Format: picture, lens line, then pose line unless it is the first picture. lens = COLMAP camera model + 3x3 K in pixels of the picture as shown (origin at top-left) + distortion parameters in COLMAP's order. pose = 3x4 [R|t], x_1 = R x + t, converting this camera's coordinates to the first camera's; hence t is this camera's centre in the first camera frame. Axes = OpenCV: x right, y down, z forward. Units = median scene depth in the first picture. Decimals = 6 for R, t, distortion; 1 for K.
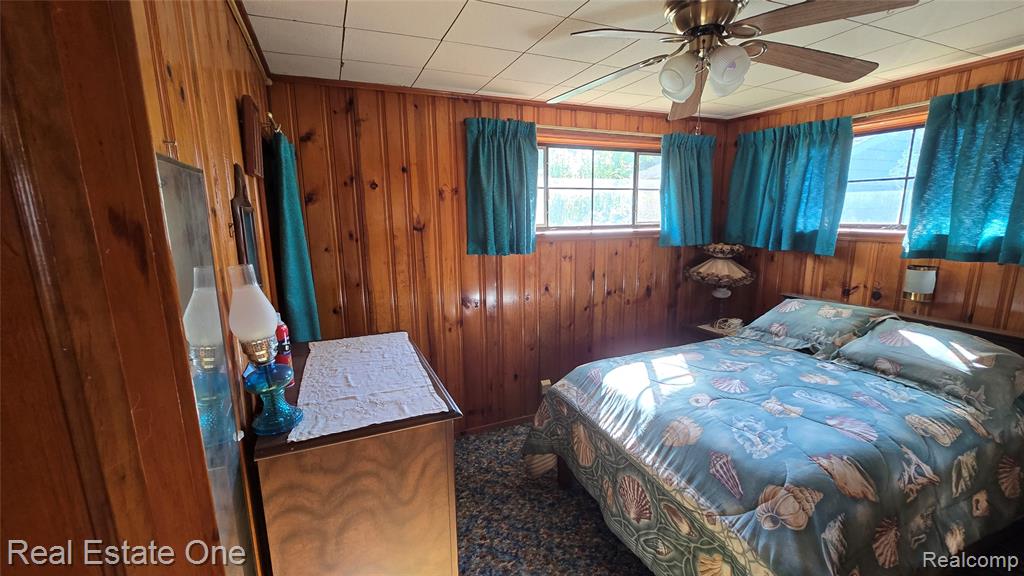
lens RADIAL K [[420.2, 0, 514.2], [0, 420.2, 288.3], [0, 0, 1]] dist [-0.002451, 0.000750]
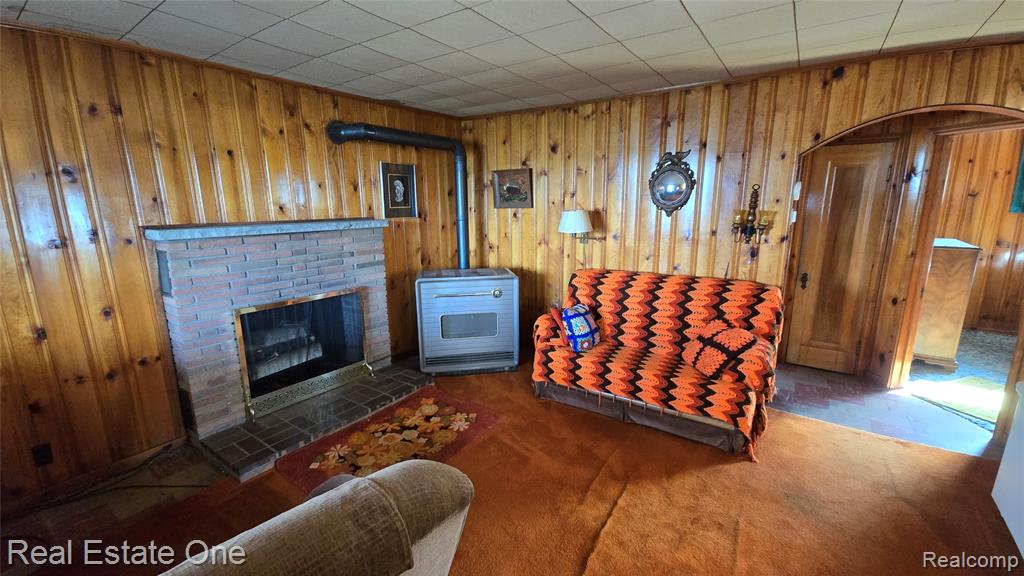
lens RADIAL K [[420.2, 0, 508.9], [0, 420.2, 292.7], [0, 0, 1]] dist [-0.002451, 0.000750]
pose [[0.530814, 0.188152, -0.826339, 0.295190], [-0.157295, 0.979975, 0.122092, 0.383006], [0.832763, 0.065171, 0.549780, -1.698896]]
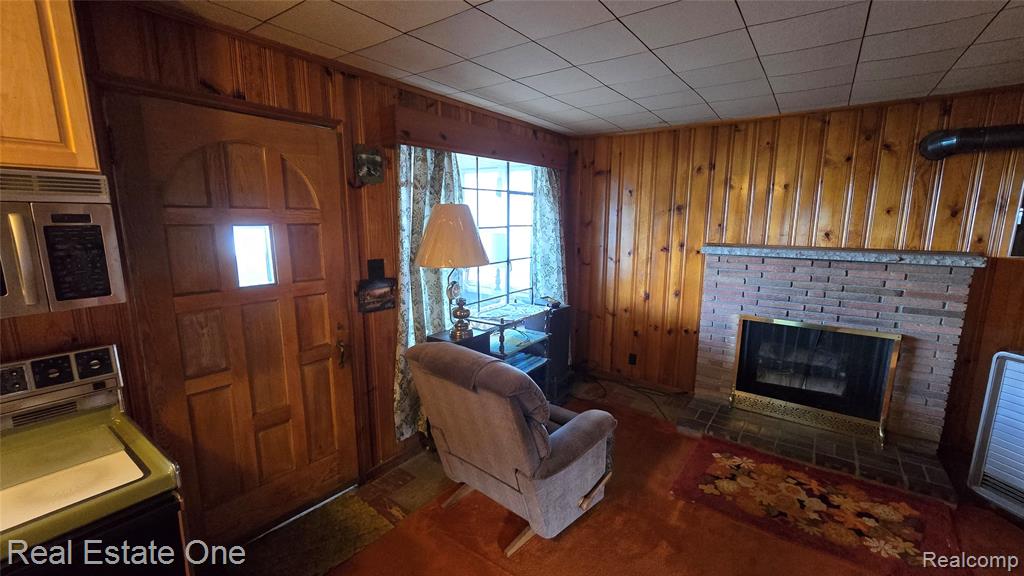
lens RADIAL K [[420.2, 0, 510.7], [0, 420.2, 290.1], [0, 0, 1]] dist [-0.002451, 0.000750]
pose [[-0.861899, 0.094992, -0.498102, 0.324080], [-0.086637, 0.940267, 0.329230, 0.213162], [0.499623, 0.326917, -0.802186, -0.978076]]
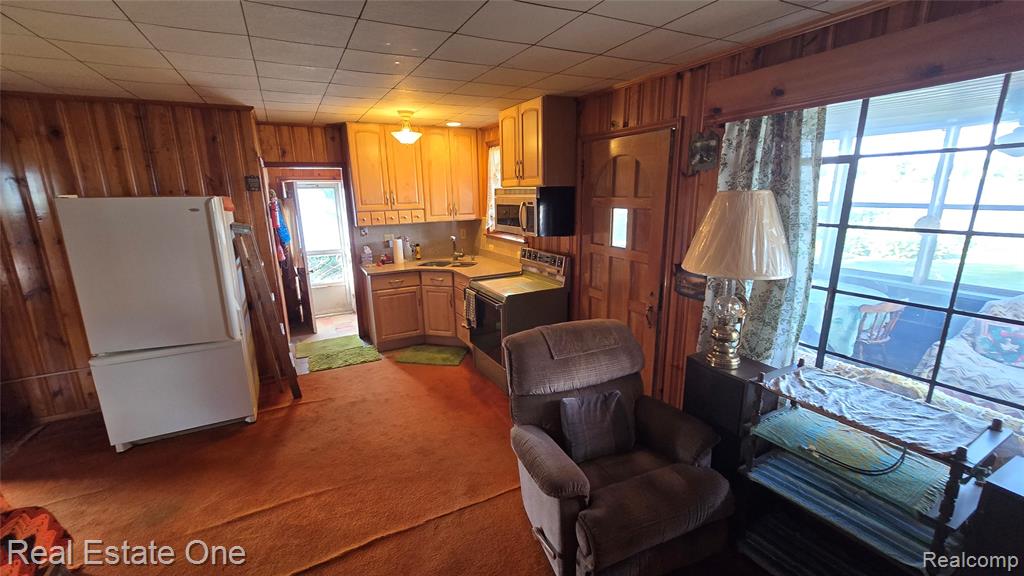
lens RADIAL K [[420.2, 0, 510.8], [0, 420.2, 290.4], [0, 0, 1]] dist [-0.002451, 0.000750]
pose [[-0.075696, -0.219230, 0.972732, -0.931030], [0.201610, 0.952018, 0.230251, 0.283563], [-0.976537, 0.213541, -0.027865, -1.510375]]
